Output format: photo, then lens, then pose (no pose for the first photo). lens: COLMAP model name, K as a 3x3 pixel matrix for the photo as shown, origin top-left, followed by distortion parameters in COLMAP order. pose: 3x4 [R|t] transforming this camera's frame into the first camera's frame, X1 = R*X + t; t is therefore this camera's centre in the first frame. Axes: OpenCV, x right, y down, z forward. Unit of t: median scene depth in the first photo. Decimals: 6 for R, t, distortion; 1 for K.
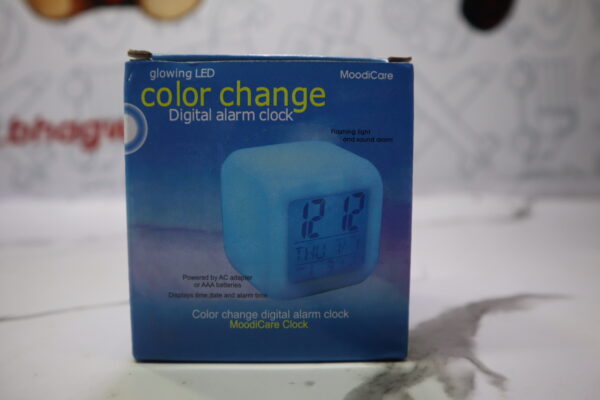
lens RADIAL K [[464.3, 0, 290.8], [0, 464.3, 207.7], [0, 0, 1]] dist [-0.002511, 0.096885]
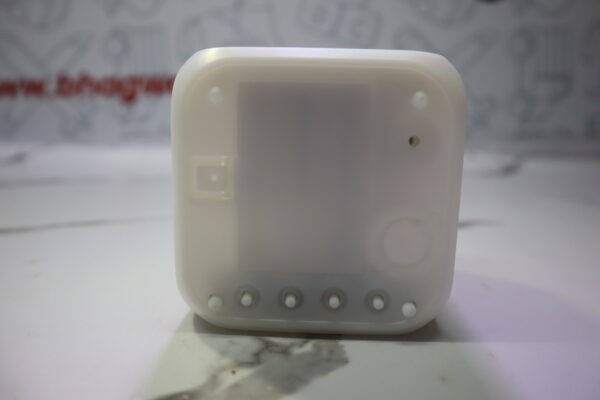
lens RADIAL K [[462.1, 0, 300.0], [0, 462.1, 200.0], [0, 0, 1]] dist [-0.057939, 0.103179]
pose [[0.999577, 0.026331, -0.012360, 0.004728], [-0.025228, 0.996296, 0.082205, 0.006959], [0.014478, -0.081858, 0.996539, -0.109904]]
